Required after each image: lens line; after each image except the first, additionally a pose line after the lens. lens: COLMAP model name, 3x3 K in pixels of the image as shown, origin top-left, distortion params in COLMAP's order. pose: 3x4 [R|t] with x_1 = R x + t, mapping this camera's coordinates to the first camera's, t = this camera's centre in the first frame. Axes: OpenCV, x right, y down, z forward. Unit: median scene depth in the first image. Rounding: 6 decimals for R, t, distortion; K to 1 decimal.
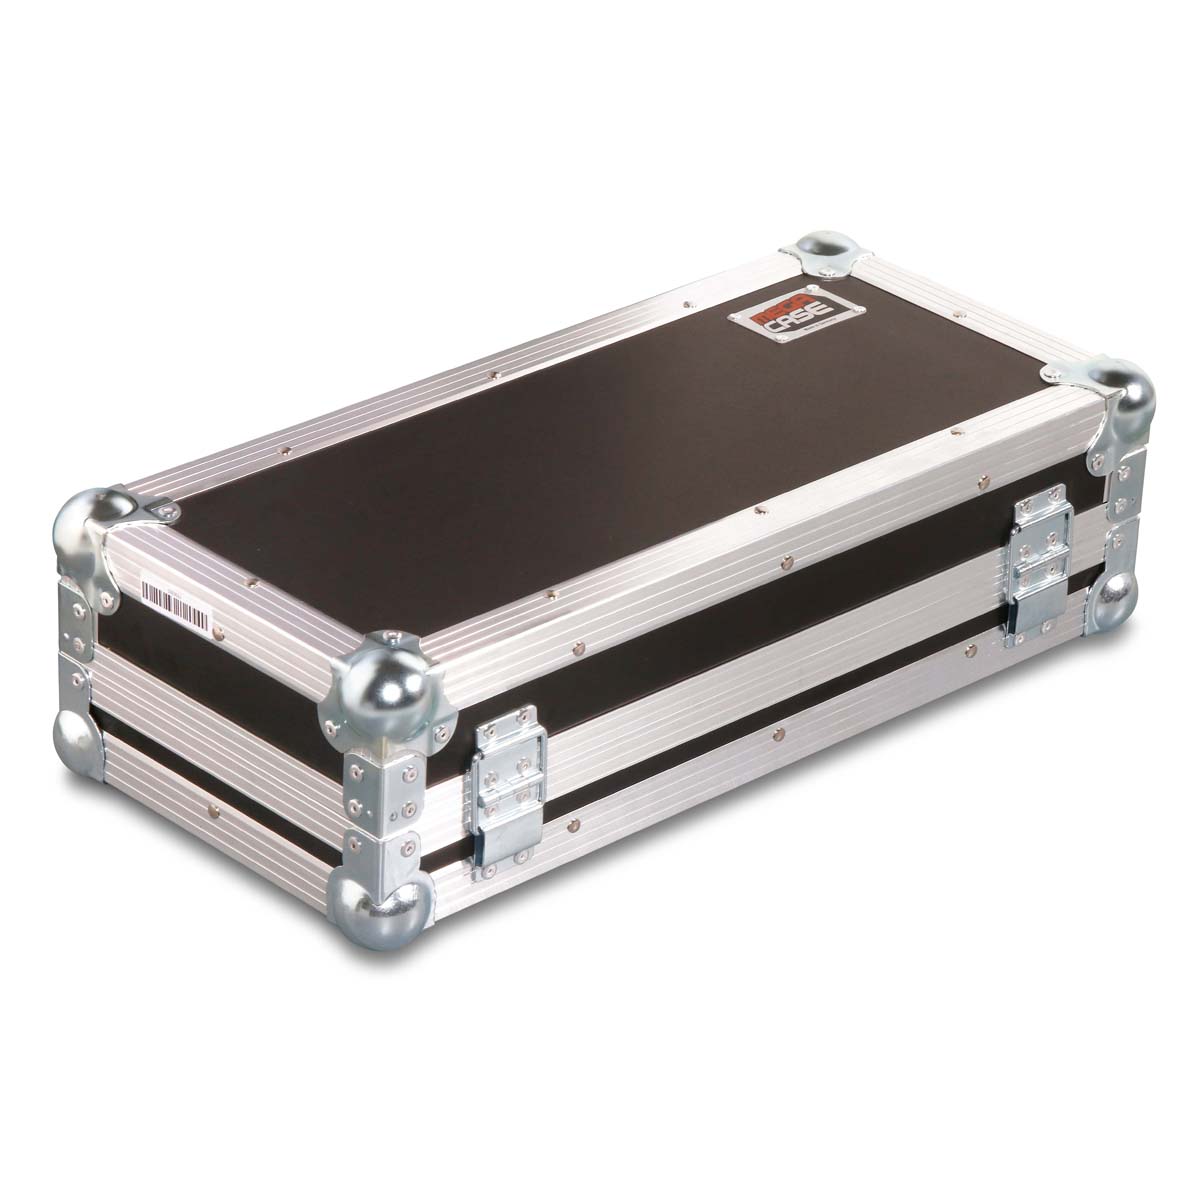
lens RADIAL K [[5101.6, 0, 600.0], [0, 5101.6, 600.0], [0, 0, 1]] dist [-0.029947, -2.429142]
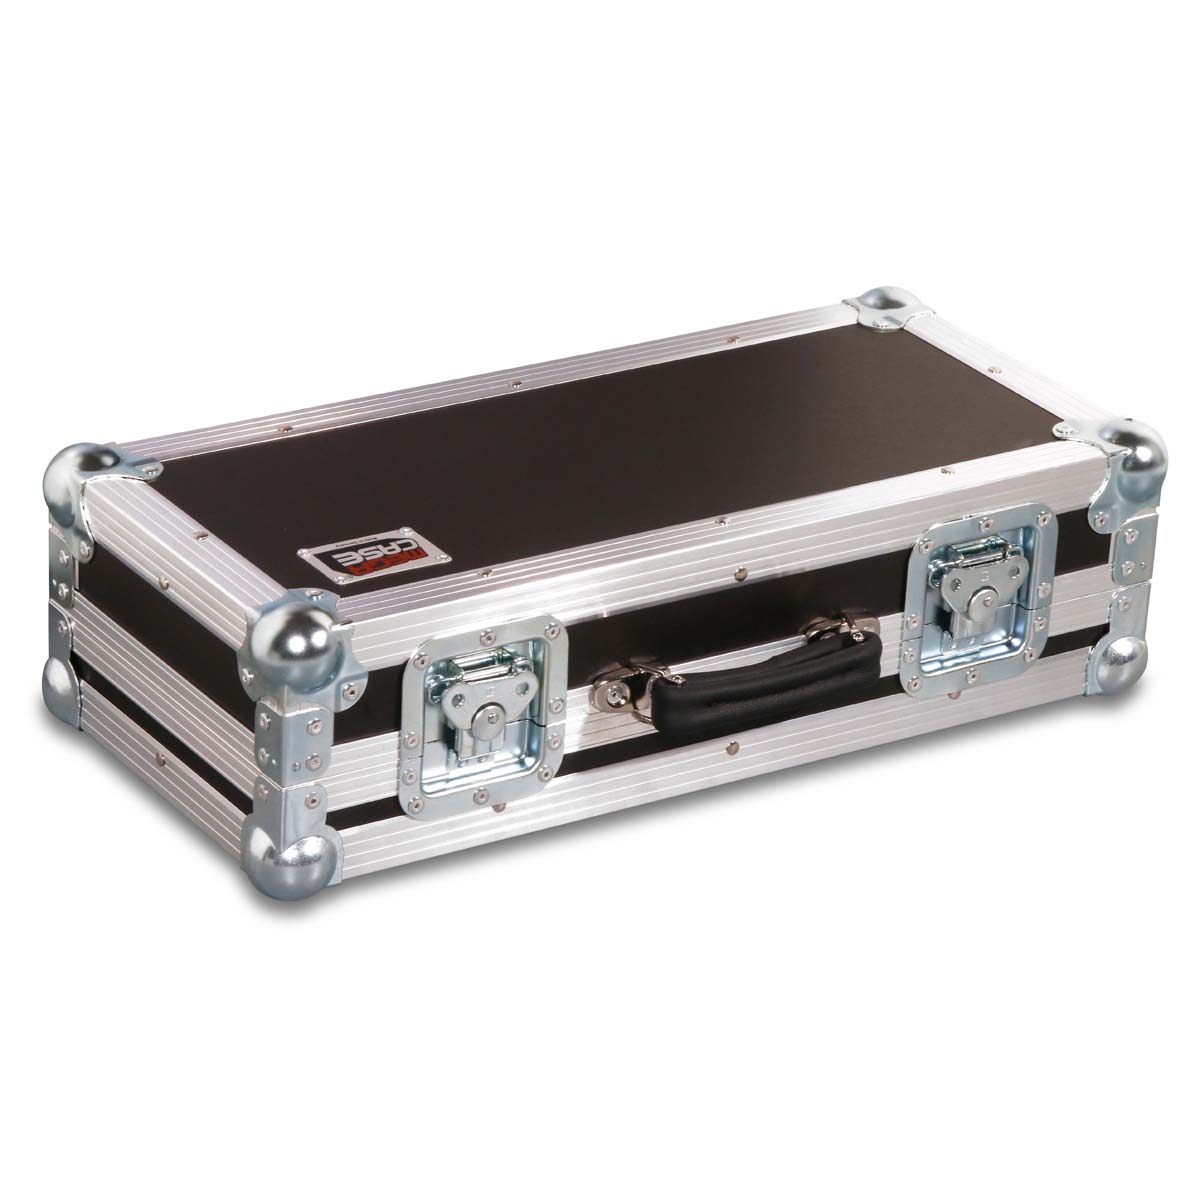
lens RADIAL K [[5101.6, 0, 600.0], [0, 5101.6, 600.0], [0, 0, 1]] dist [-0.029947, -2.429142]
pose [[0.980059, 0.086119, -0.179073, 0.194153], [-0.097692, 0.993592, -0.056834, 0.059244], [0.173031, 0.073195, 0.982193, -0.005978]]
